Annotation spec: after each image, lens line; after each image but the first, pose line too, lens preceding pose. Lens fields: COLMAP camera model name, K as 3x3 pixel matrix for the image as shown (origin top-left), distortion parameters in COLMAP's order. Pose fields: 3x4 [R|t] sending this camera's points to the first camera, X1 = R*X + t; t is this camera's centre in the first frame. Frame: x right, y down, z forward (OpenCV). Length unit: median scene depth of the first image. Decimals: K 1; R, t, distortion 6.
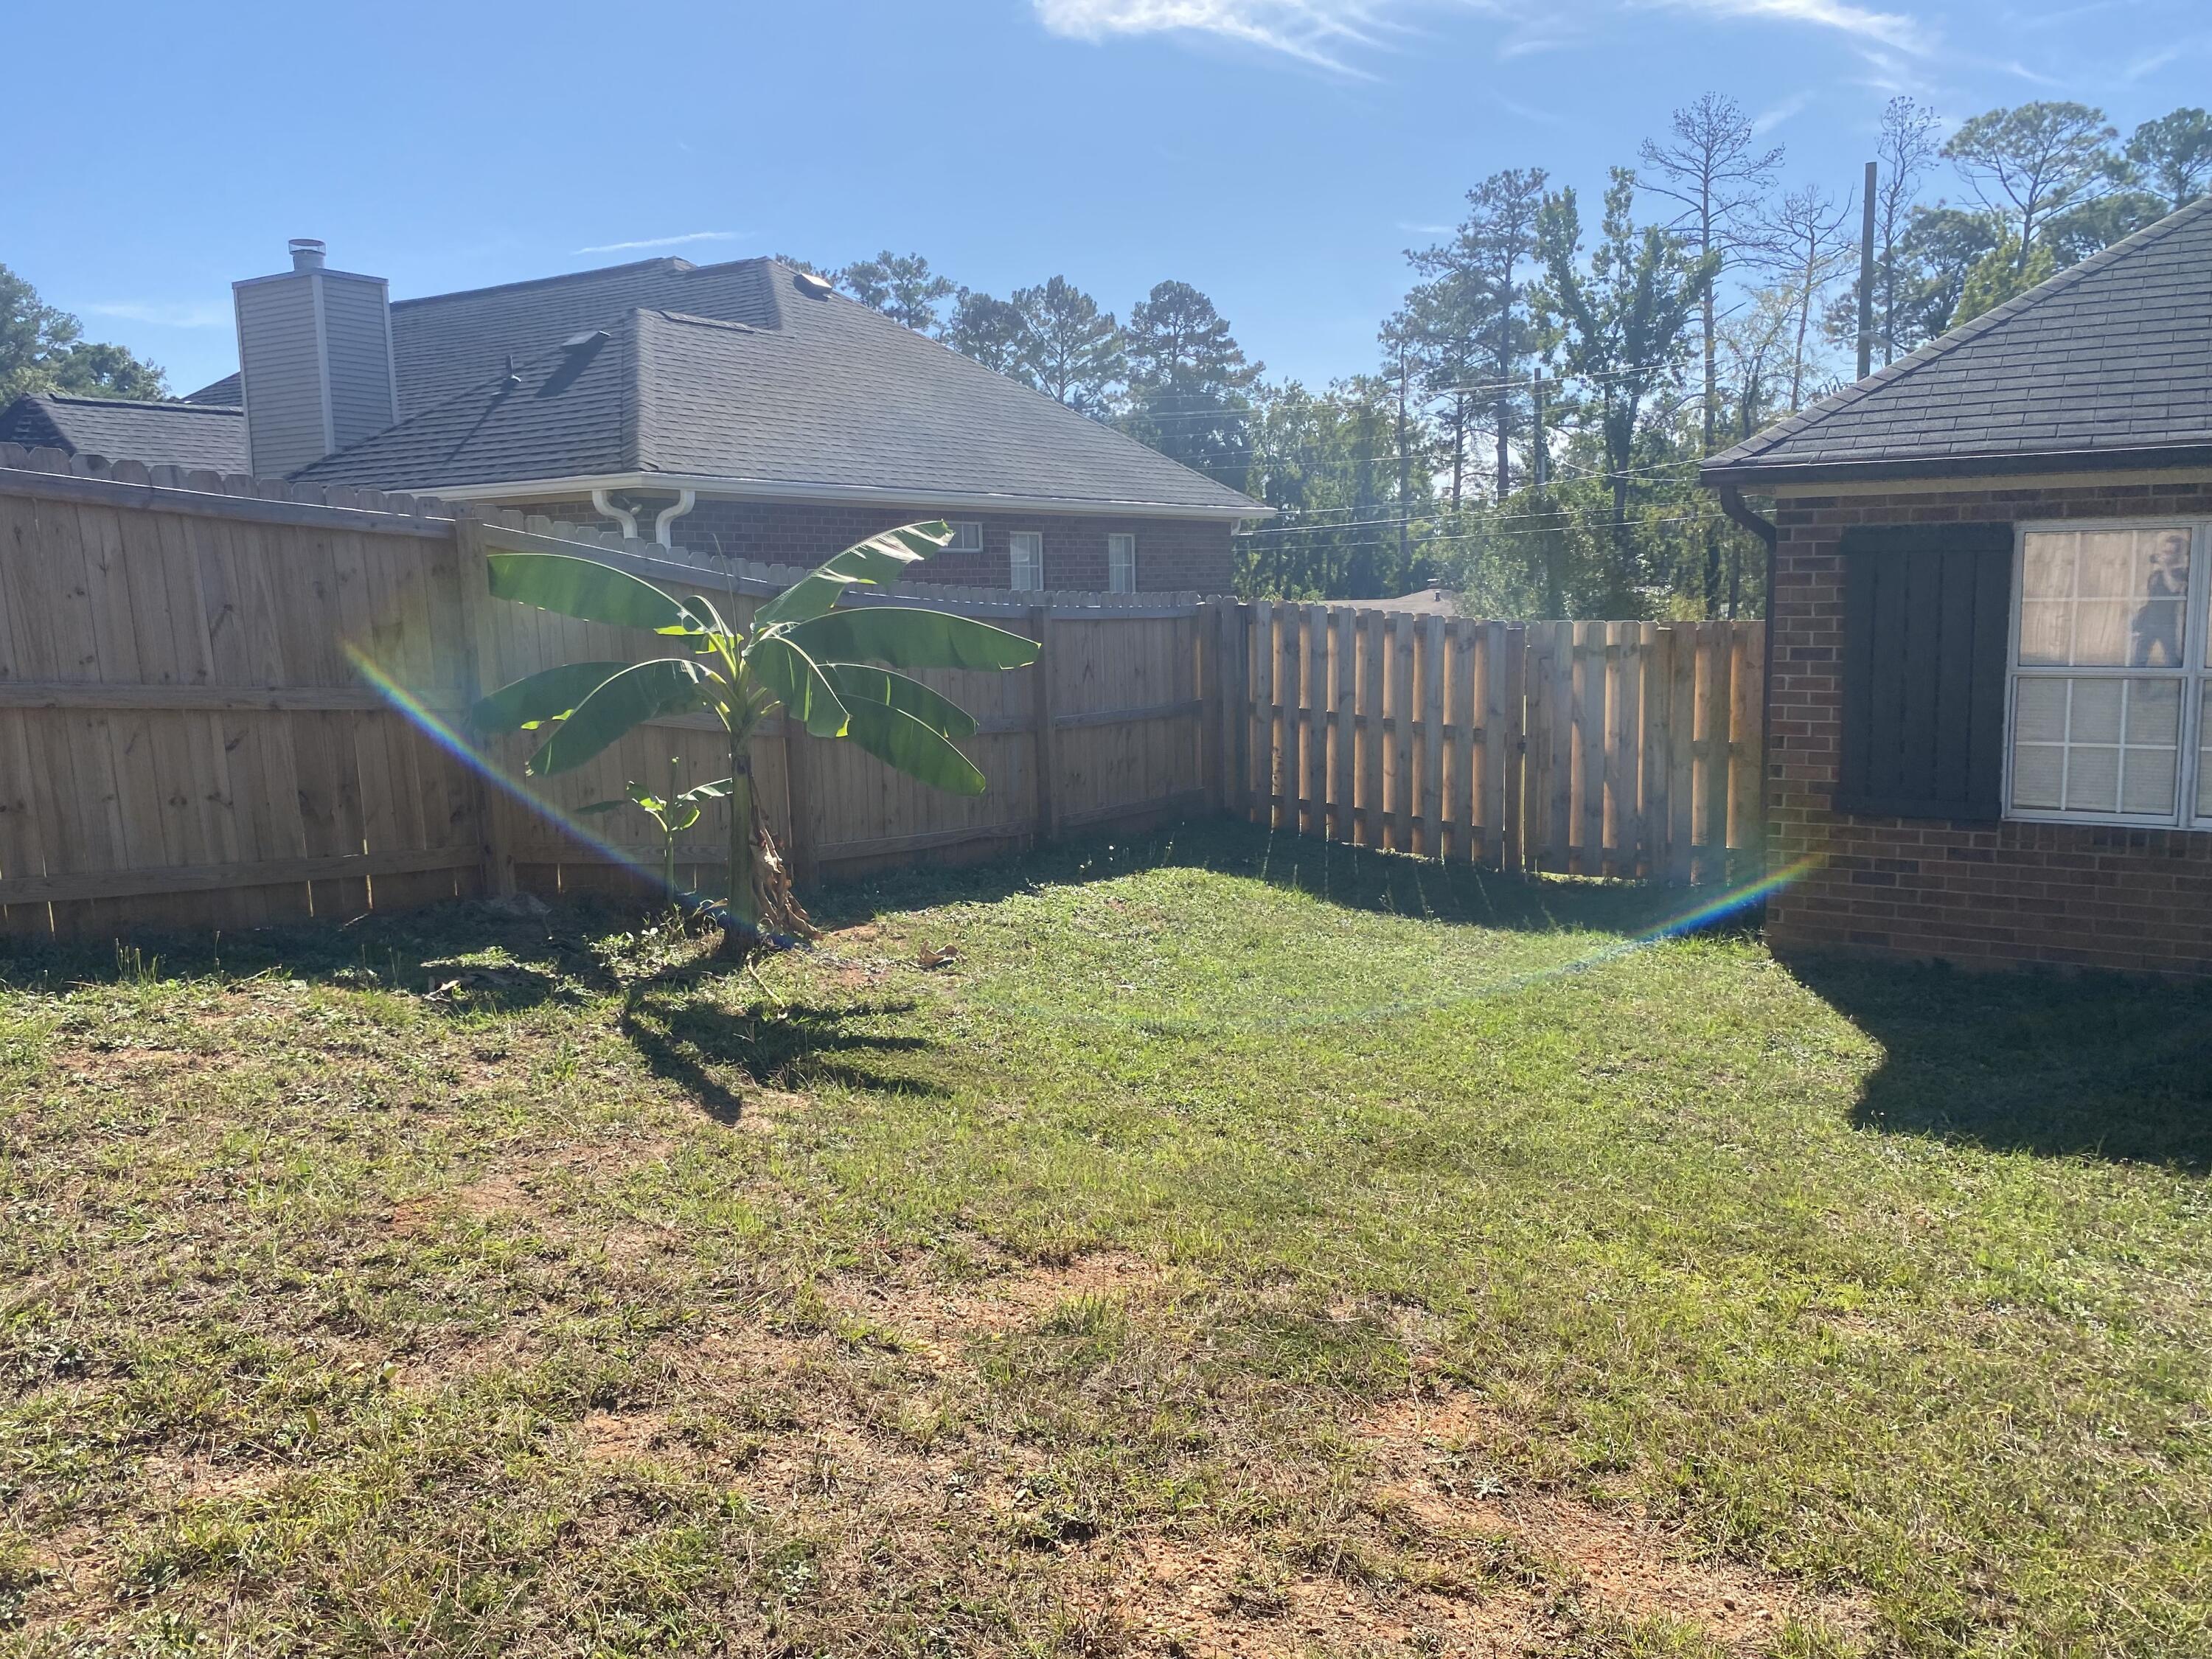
lens RADIAL K [[1710.3, 0, 1103.6], [0, 1710.3, 825.3], [0, 0, 1]] dist [0.021971, -0.009563]
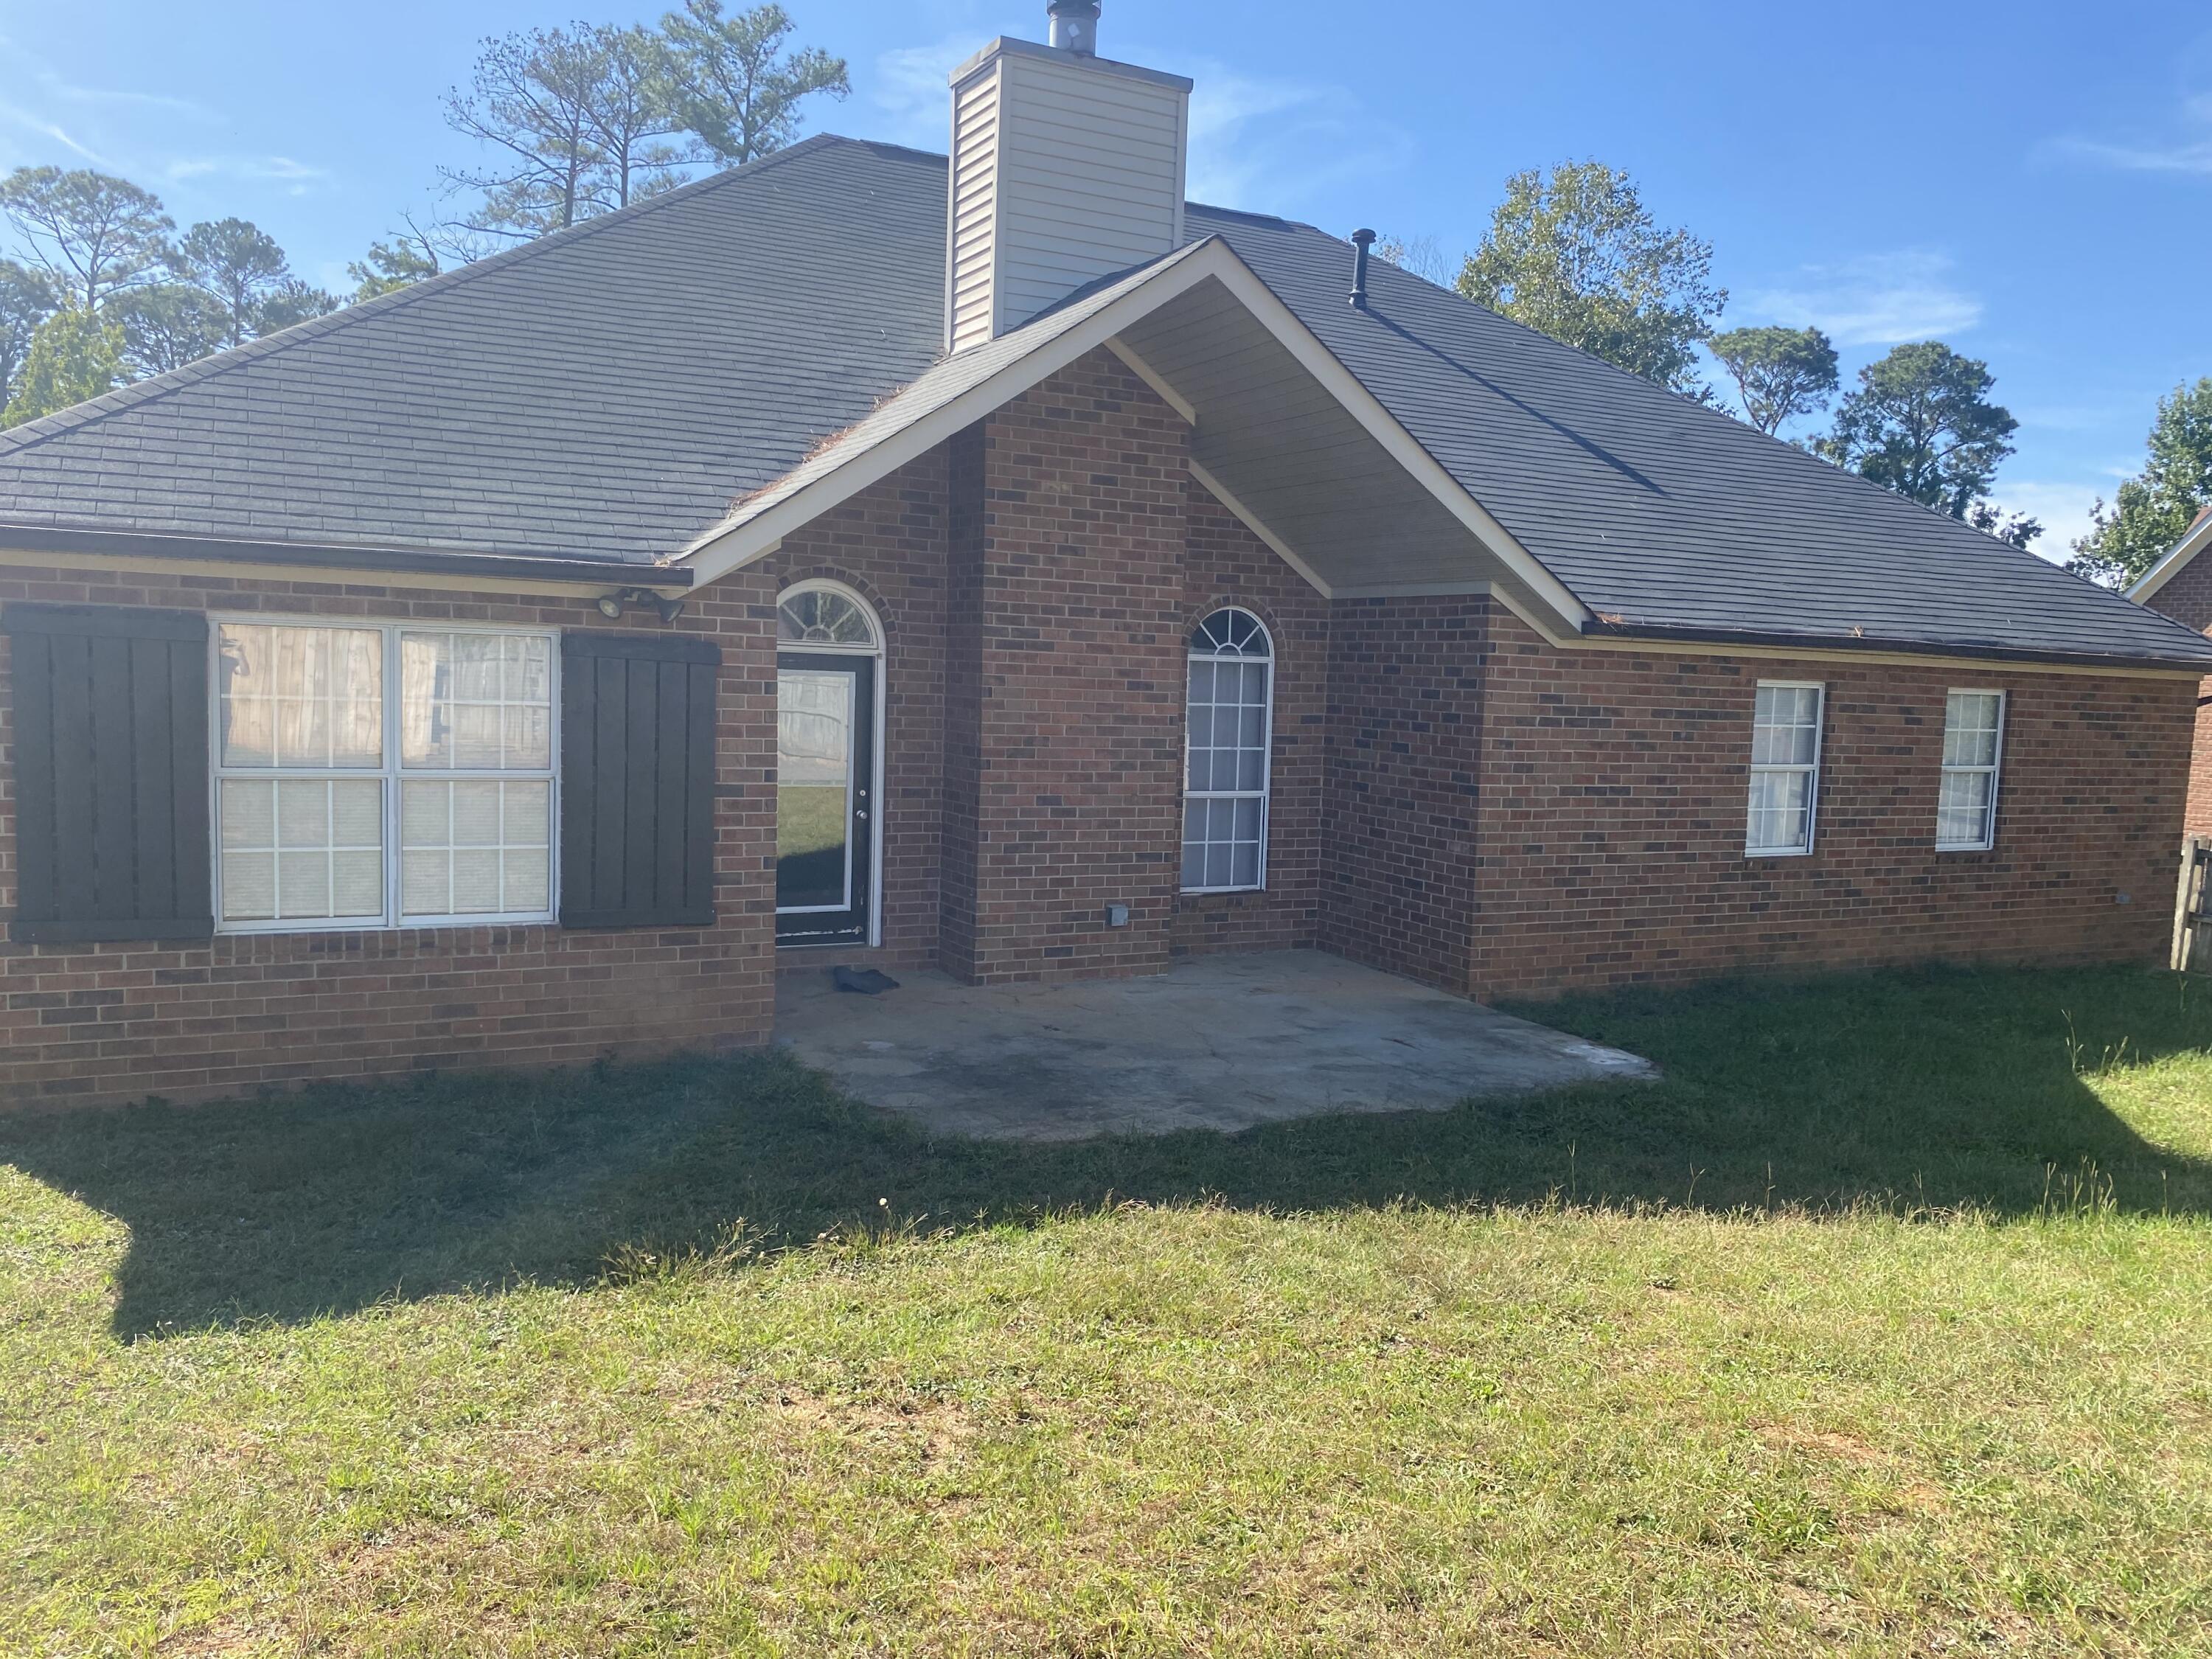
lens RADIAL K [[1710.3, 0, 1110.7], [0, 1710.3, 841.2], [0, 0, 1]] dist [0.021971, -0.009563]
pose [[0.527198, -0.043824, 0.848612, -0.000240], [0.074124, 0.997234, 0.005450, -0.022290], [-0.846503, 0.060030, 0.528988, 0.108425]]
